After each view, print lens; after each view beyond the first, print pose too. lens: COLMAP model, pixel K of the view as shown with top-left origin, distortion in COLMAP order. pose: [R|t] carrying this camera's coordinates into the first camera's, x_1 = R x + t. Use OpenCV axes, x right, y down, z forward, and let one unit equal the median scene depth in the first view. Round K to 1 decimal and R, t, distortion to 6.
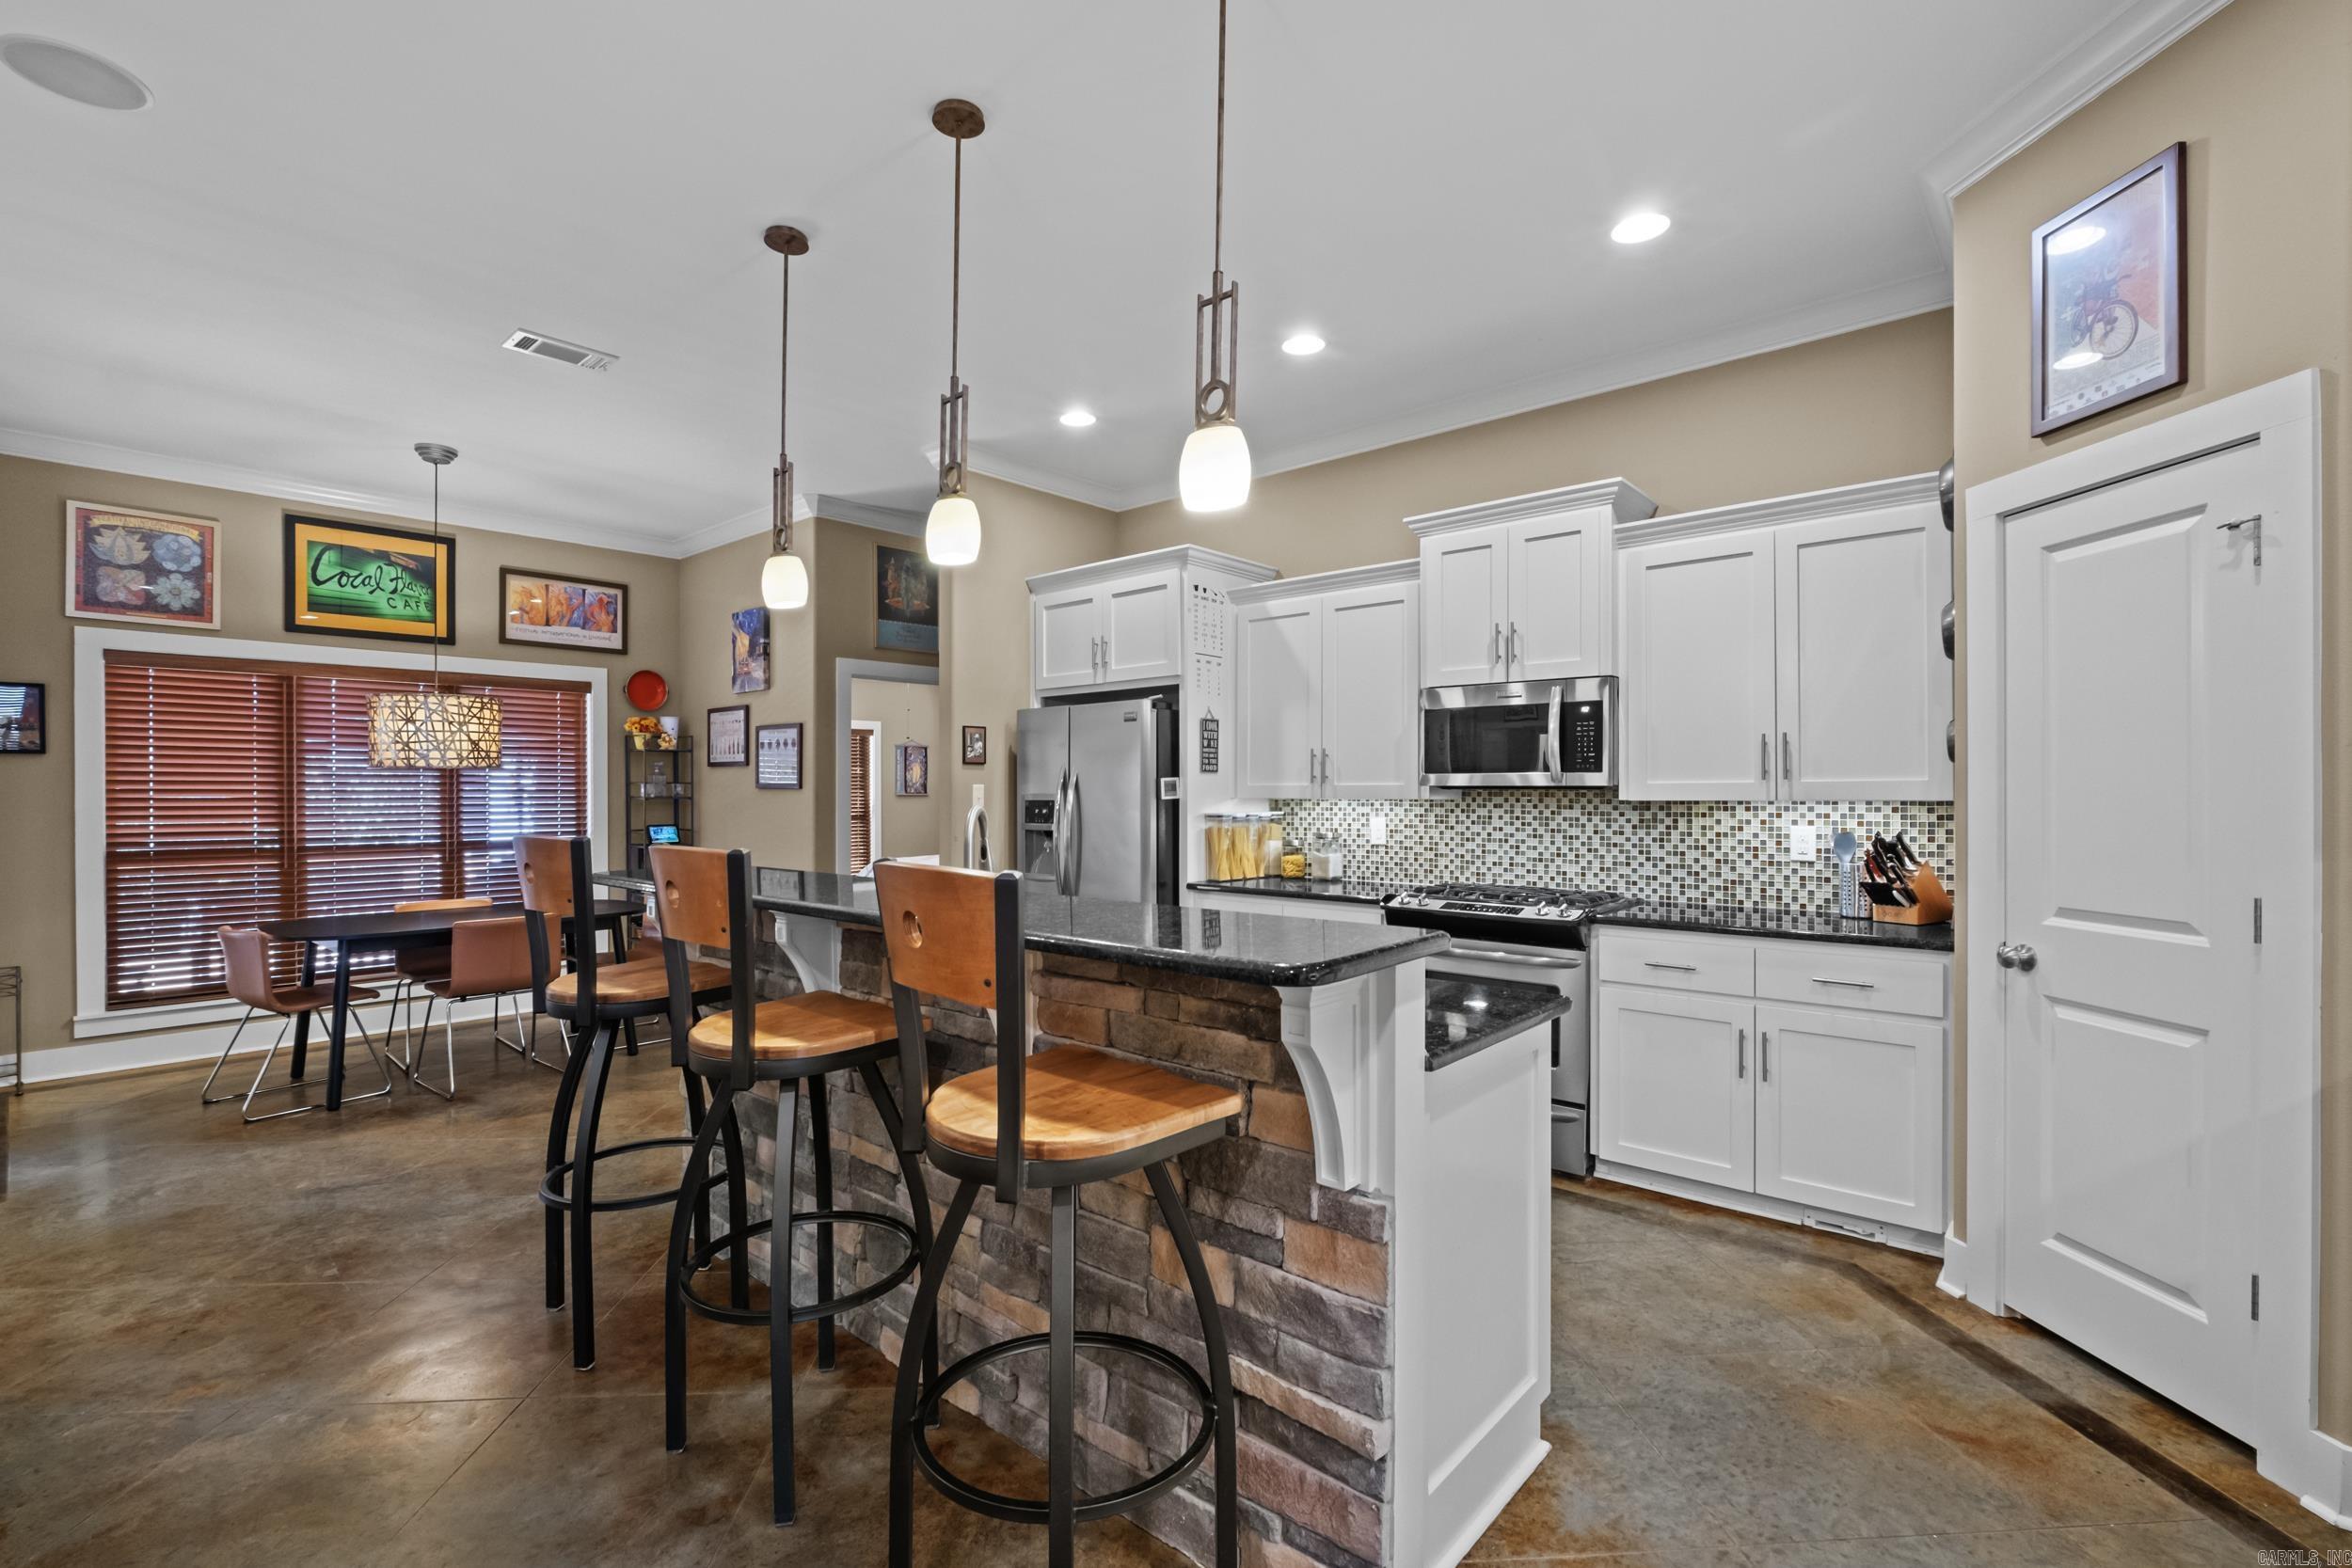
lens RADIAL K [[1034.1, 0, 1175.2], [0, 1034.1, 792.9], [0, 0, 1]] dist [-0.012448, 0.000941]
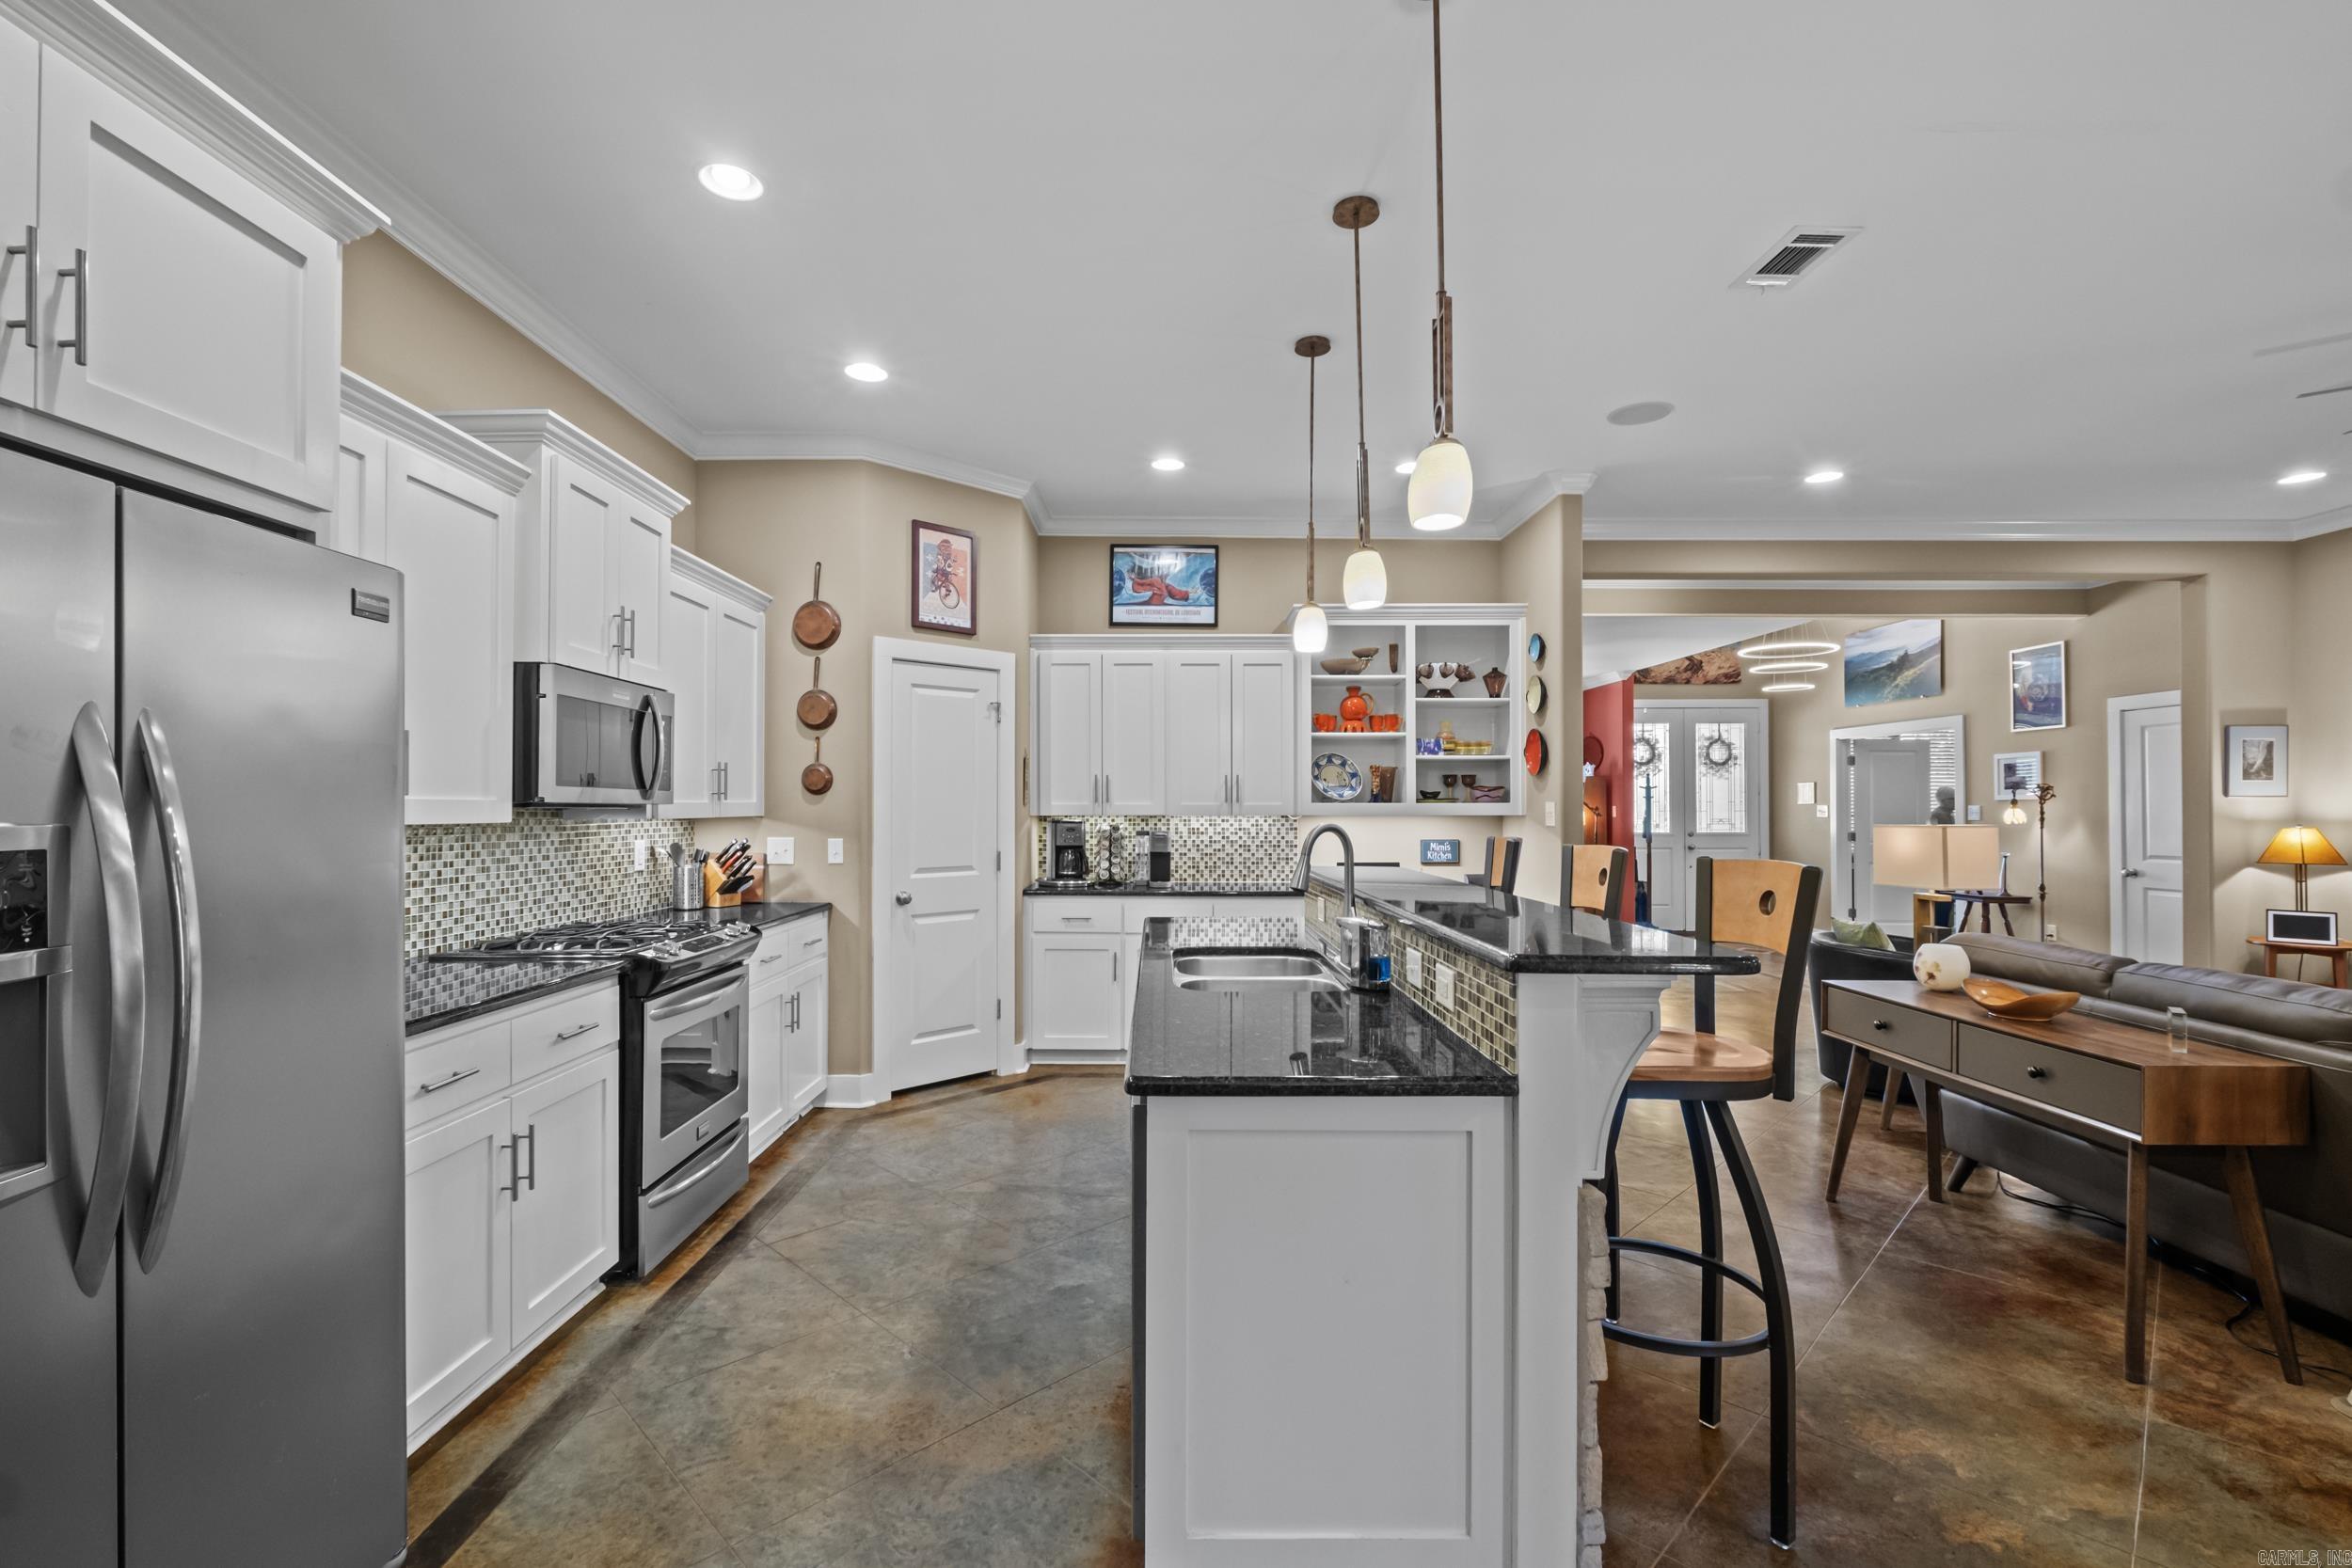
lens RADIAL K [[1034.1, 0, 1166.7], [0, 1034.1, 795.9], [0, 0, 1]] dist [-0.012448, 0.000941]
pose [[-0.654188, 0.008522, 0.756284, -0.495177], [0.001810, 0.999951, -0.009703, -0.003551], [-0.756330, -0.004979, -0.654172, 1.009279]]
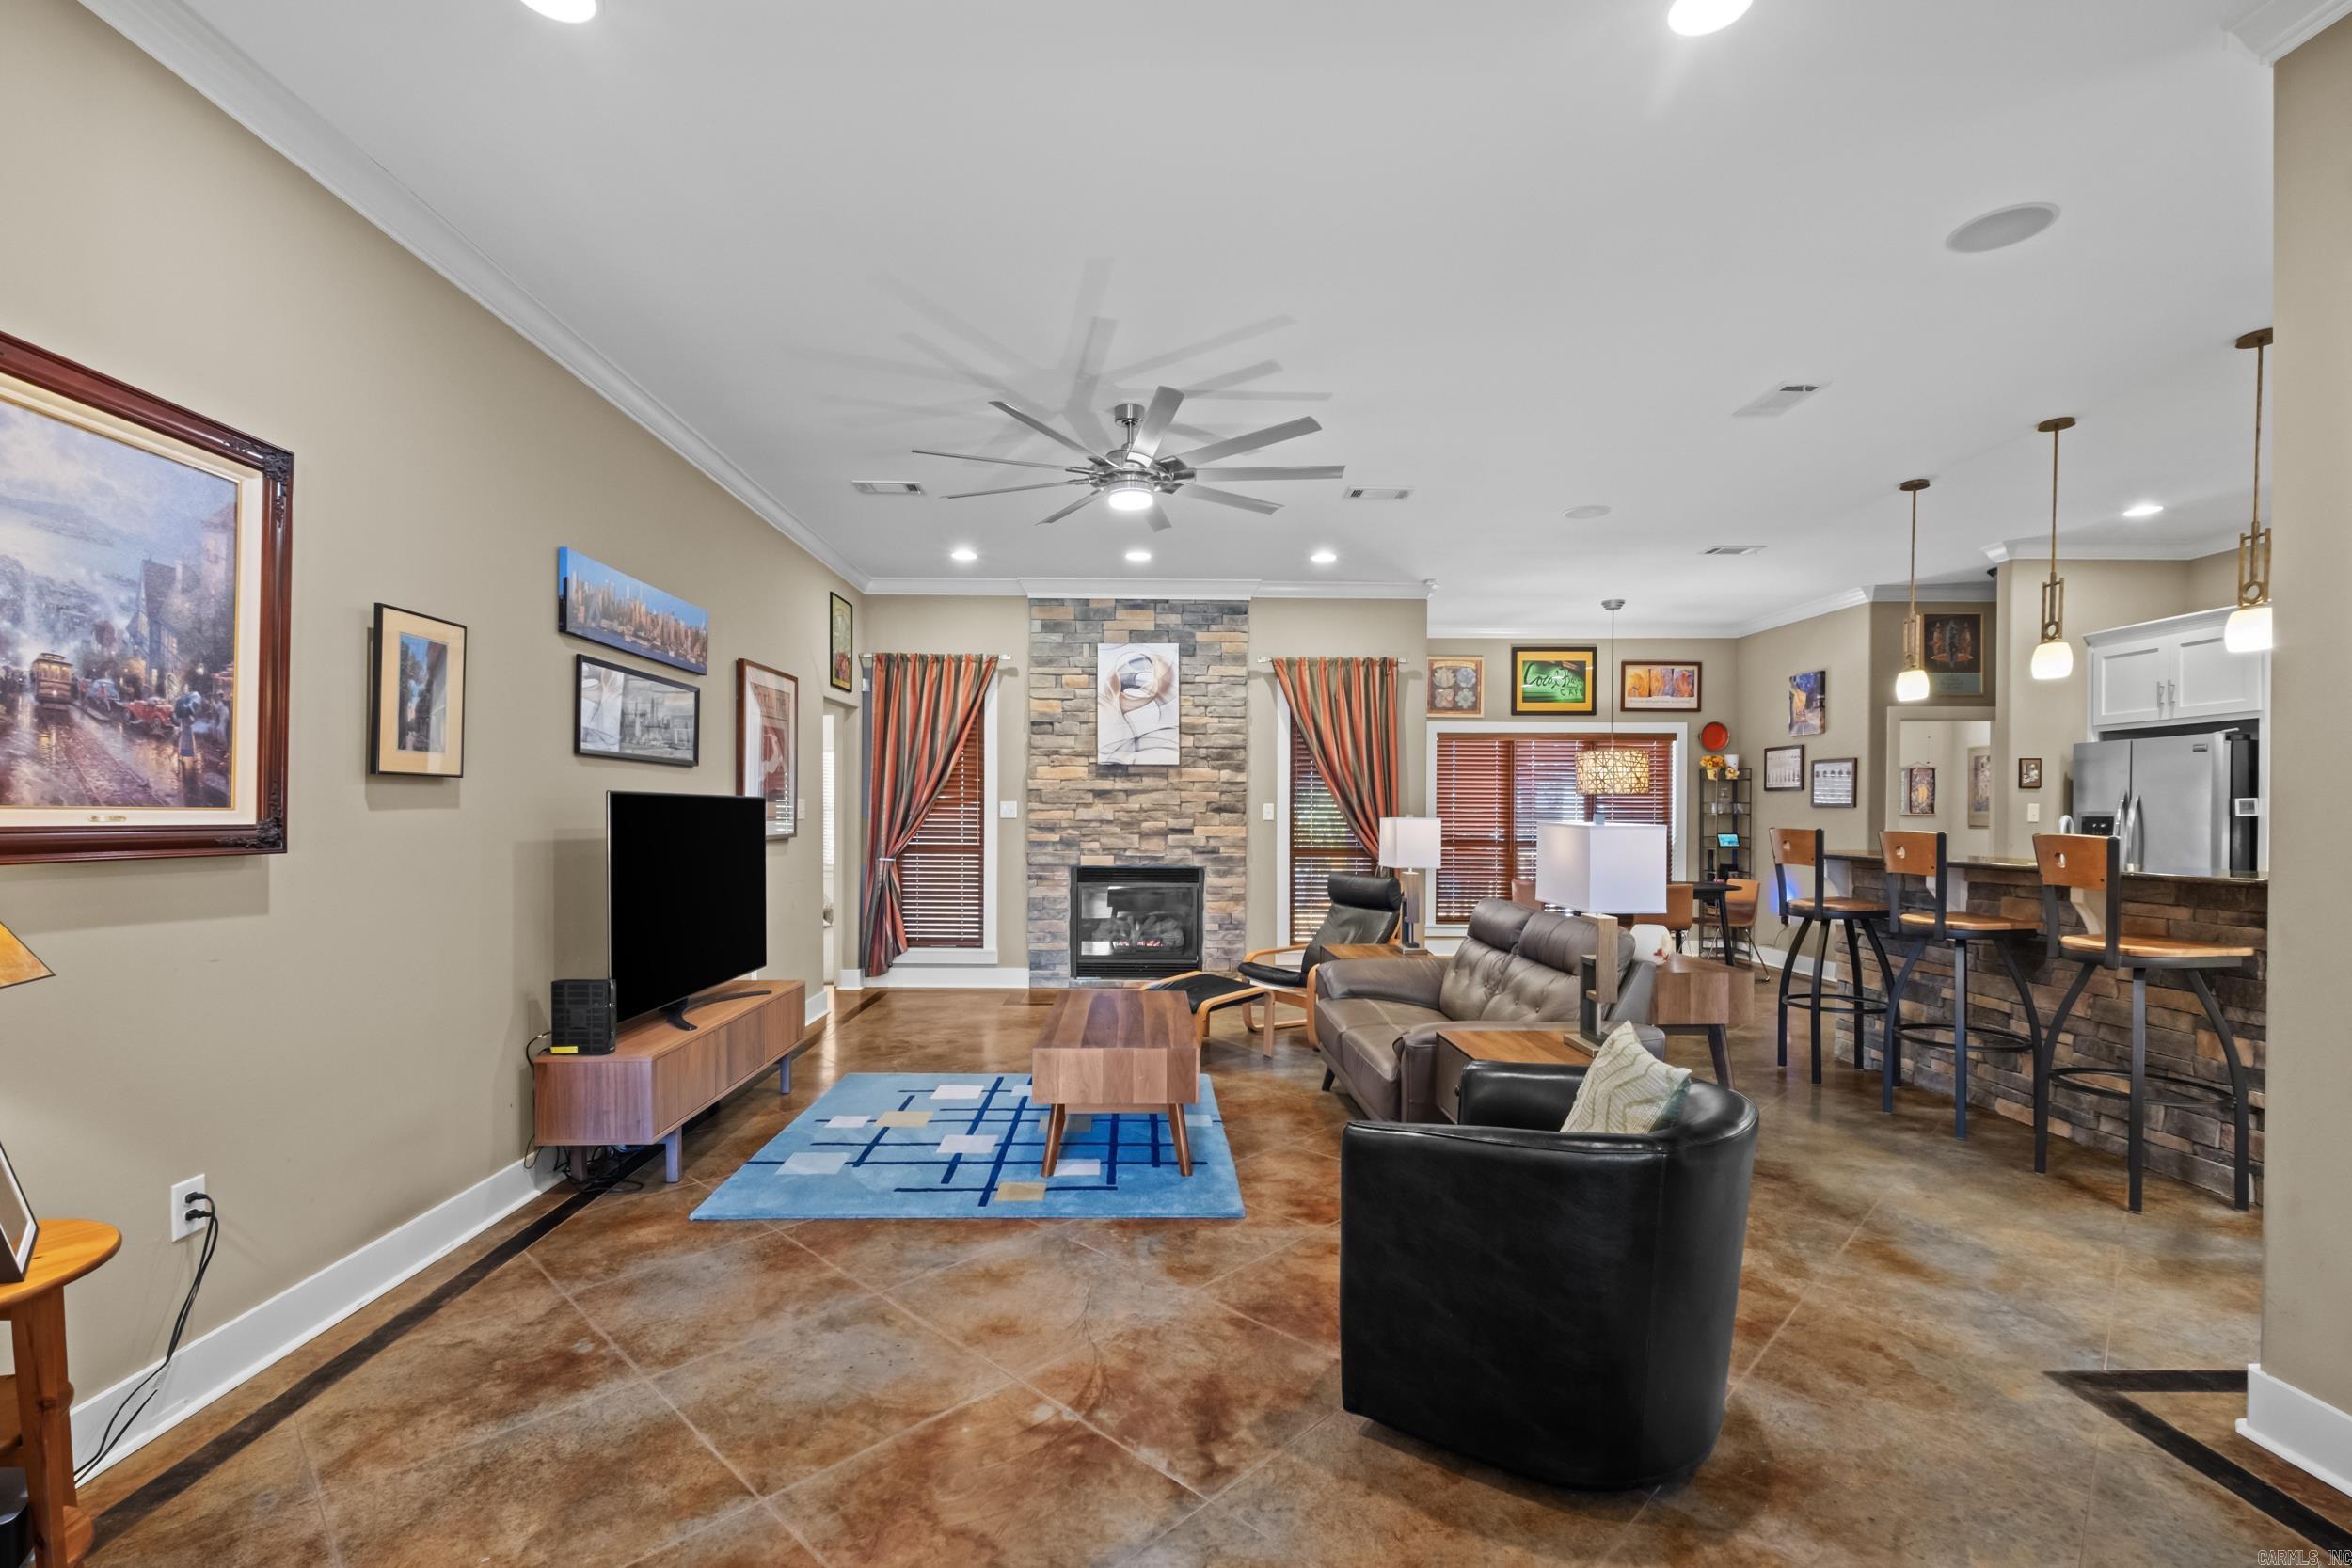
lens RADIAL K [[1034.1, 0, 1146.4], [0, 1034.1, 815.2], [0, 0, 1]] dist [-0.012448, 0.000941]
pose [[0.654616, 0.008228, -0.755917, 0.049625], [-0.006818, 0.999964, 0.004979, 0.007154], [0.755931, 0.001894, 0.654648, -0.661337]]
